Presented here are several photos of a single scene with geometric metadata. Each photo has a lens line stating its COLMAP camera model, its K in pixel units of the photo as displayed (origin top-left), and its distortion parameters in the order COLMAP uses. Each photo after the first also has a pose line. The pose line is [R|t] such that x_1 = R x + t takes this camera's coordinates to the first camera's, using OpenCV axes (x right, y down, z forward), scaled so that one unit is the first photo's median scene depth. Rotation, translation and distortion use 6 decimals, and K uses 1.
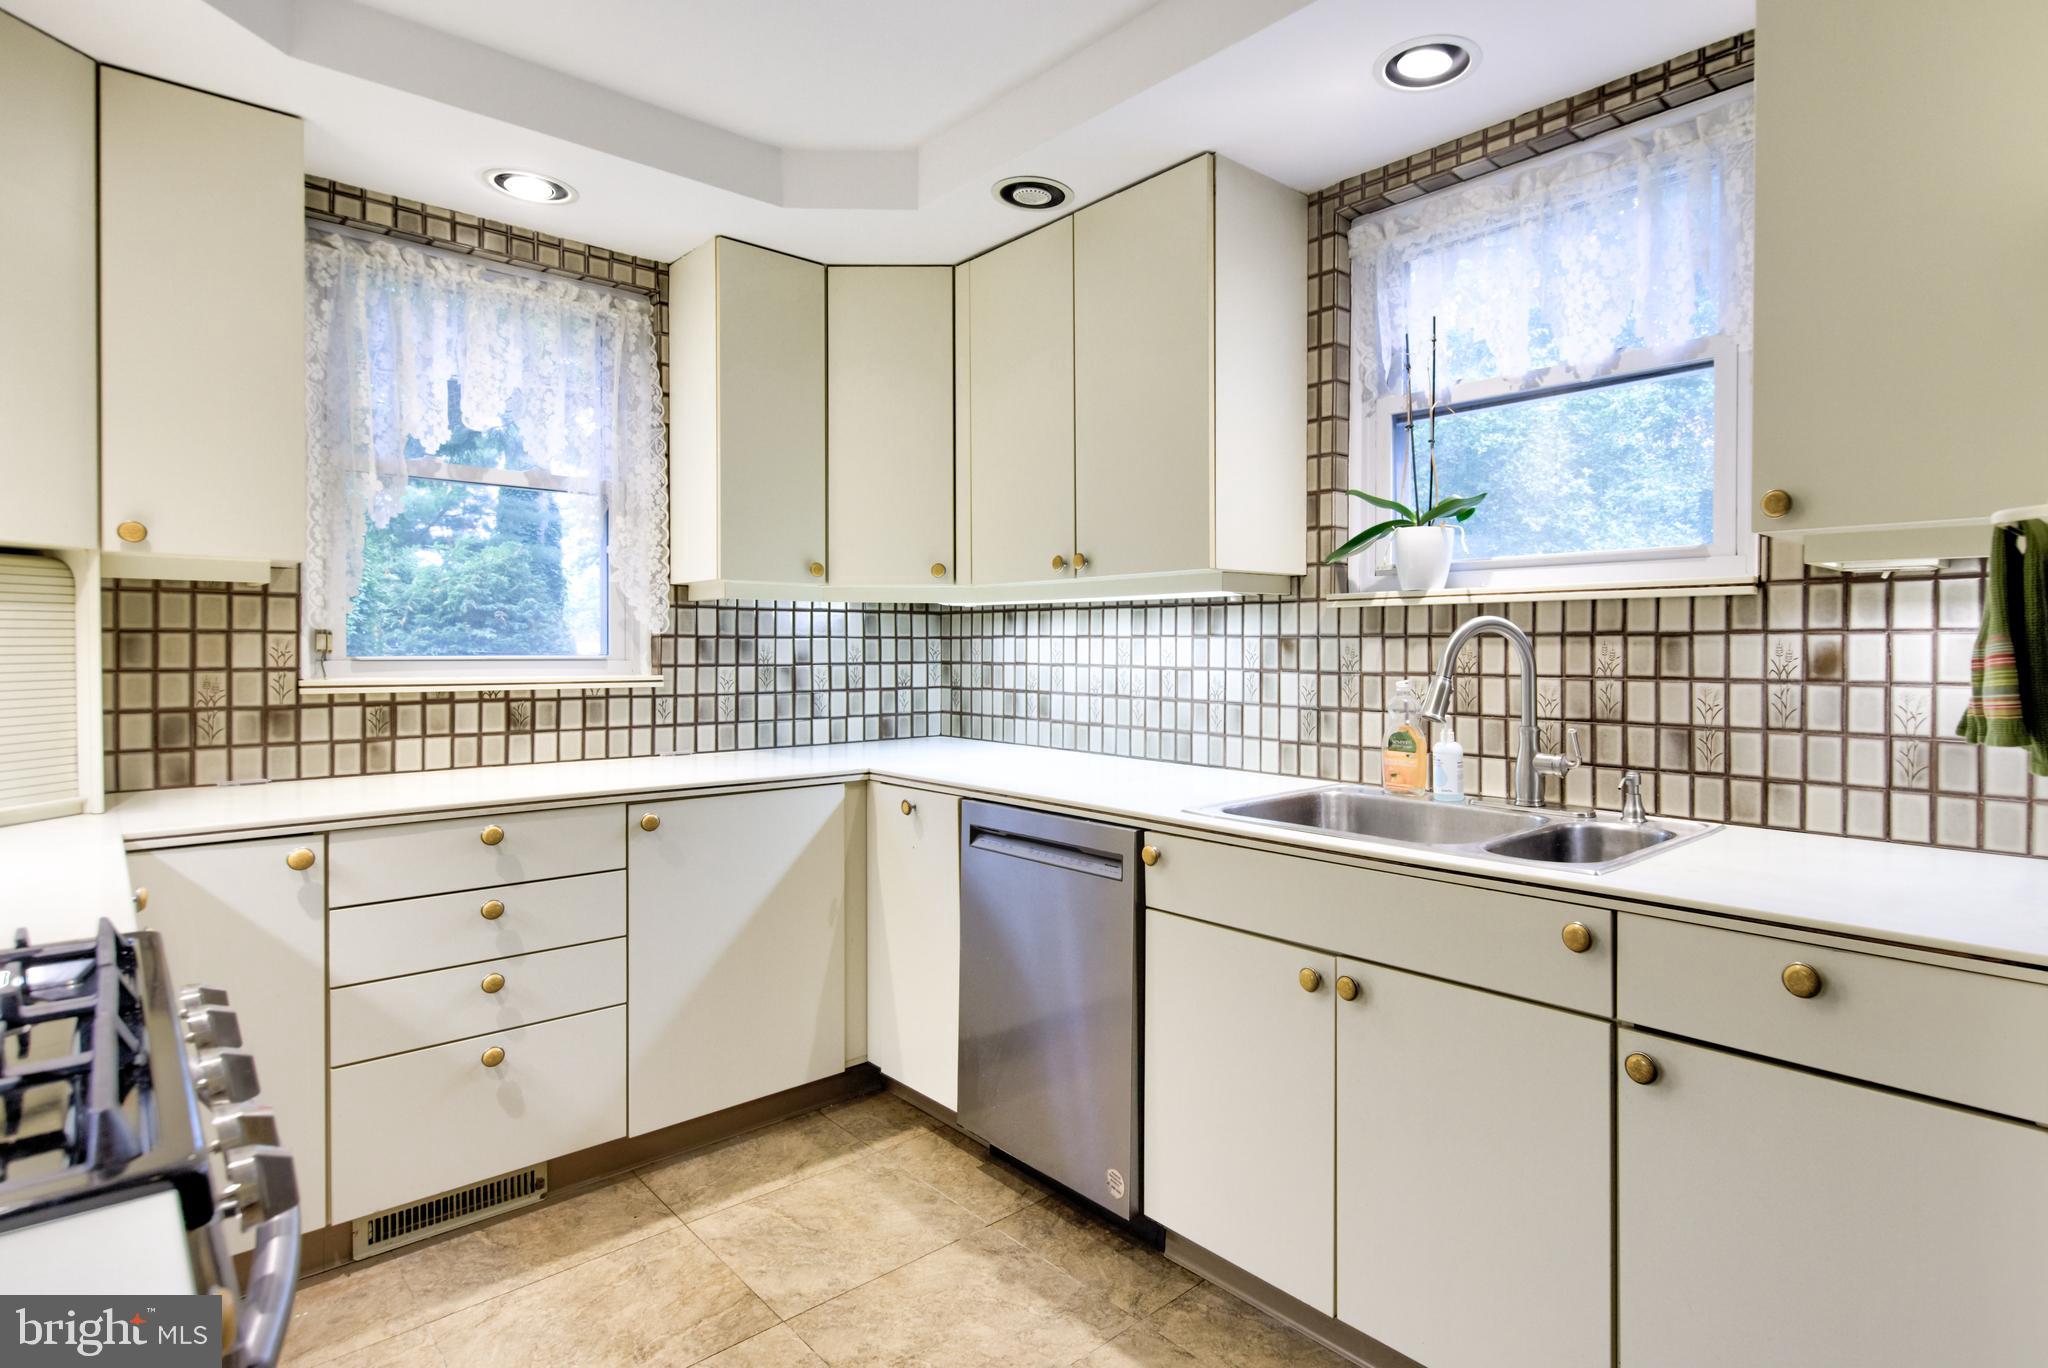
lens RADIAL K [[1075.1, 0, 1039.9], [0, 1075.1, 671.6], [0, 0, 1]] dist [-0.003399, -0.001325]
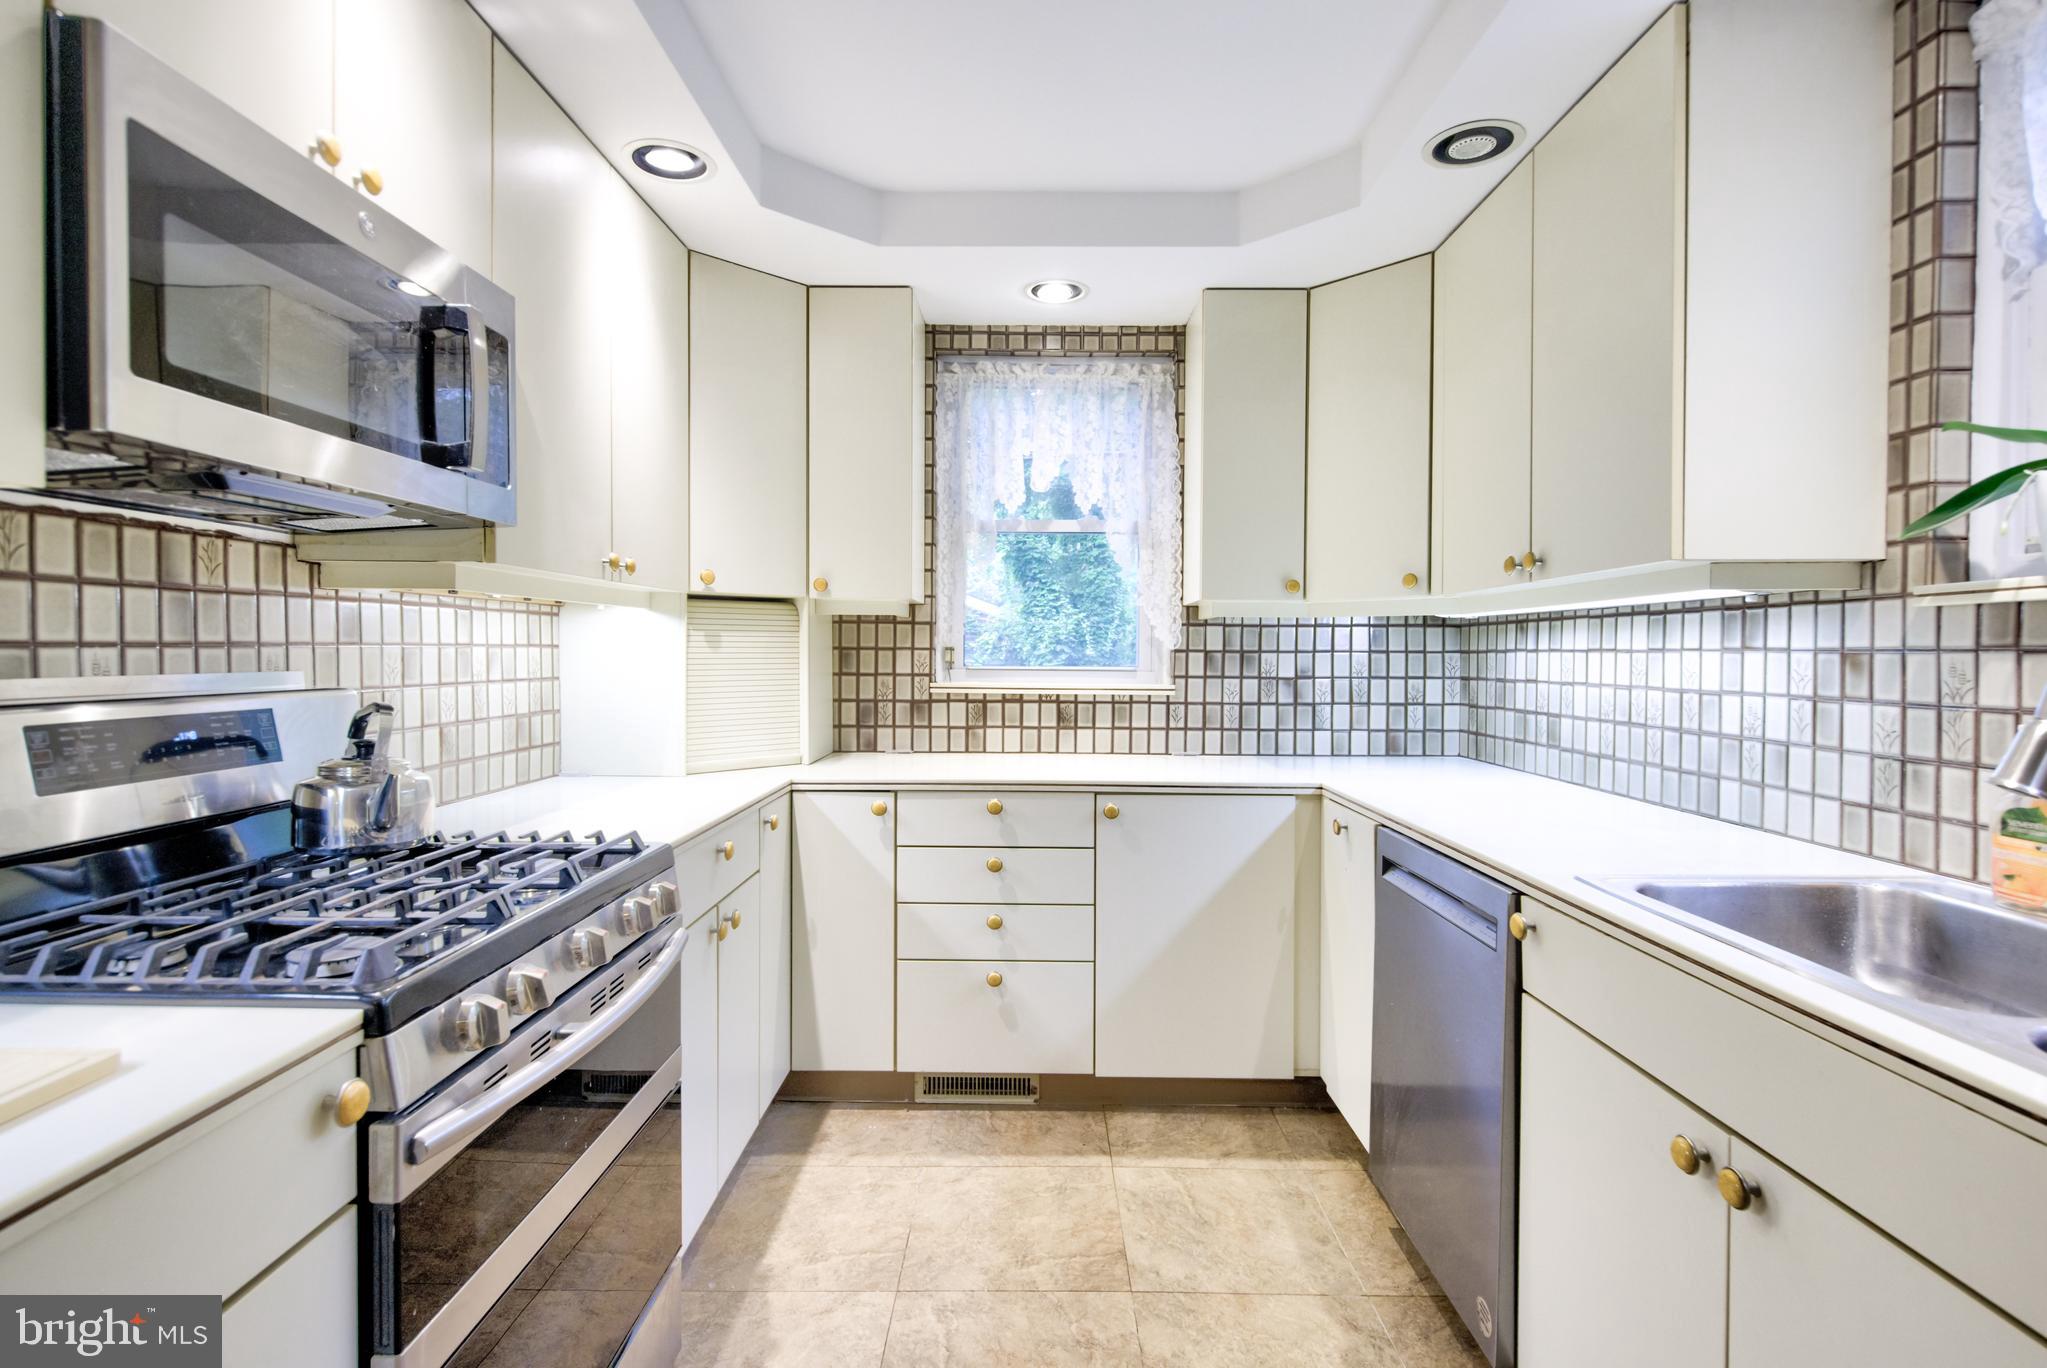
lens RADIAL K [[920.3, 0, 1015.9], [0, 920.3, 677.4], [0, 0, 1]] dist [0.003363, -0.003906]
pose [[0.725635, 0.017861, -0.687848, 0.245286], [-0.019781, 0.999791, 0.005093, -0.007648], [0.687795, 0.009910, 0.725837, 0.203182]]
